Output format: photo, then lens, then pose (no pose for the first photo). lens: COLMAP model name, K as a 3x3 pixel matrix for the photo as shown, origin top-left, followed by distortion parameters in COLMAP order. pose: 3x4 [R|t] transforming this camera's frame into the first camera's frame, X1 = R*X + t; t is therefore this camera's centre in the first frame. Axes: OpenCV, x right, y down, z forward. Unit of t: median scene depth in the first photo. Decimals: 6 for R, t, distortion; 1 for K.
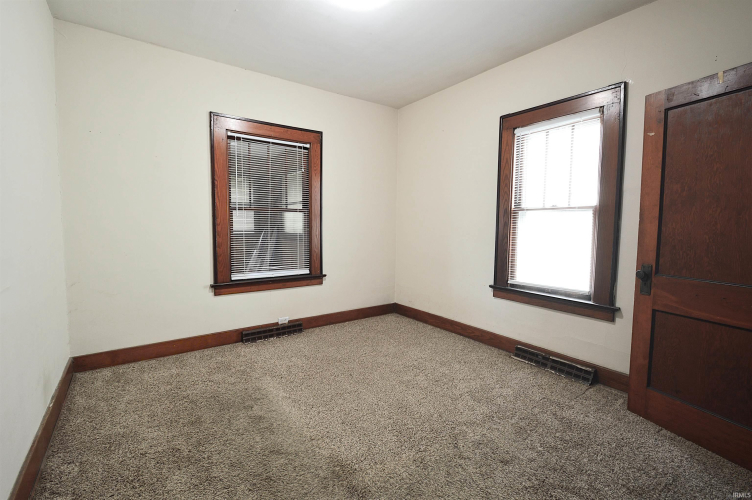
lens RADIAL K [[342.4, 0, 370.0], [0, 342.4, 246.6], [0, 0, 1]] dist [0.004517, -0.000051]
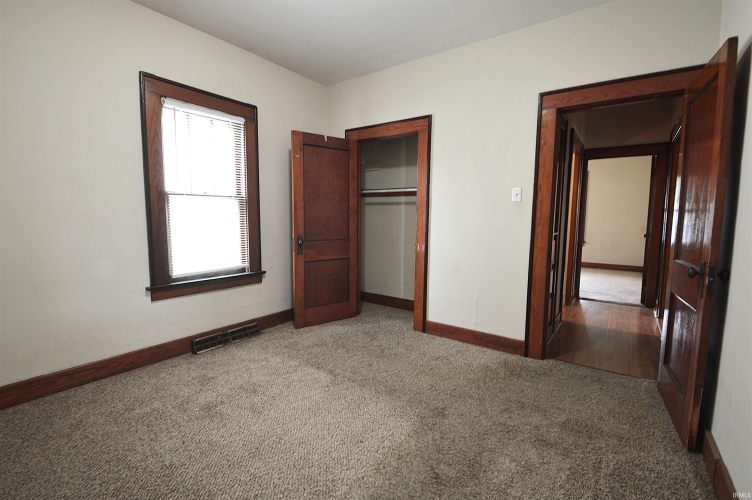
lens RADIAL K [[342.4, 0, 373.2], [0, 342.4, 249.5], [0, 0, 1]] dist [0.004517, -0.000051]
pose [[-0.313771, -0.107403, 0.943405, -0.655942], [0.055160, 0.989842, 0.131036, -0.060257], [-0.947895, 0.093154, -0.304660, 0.902569]]
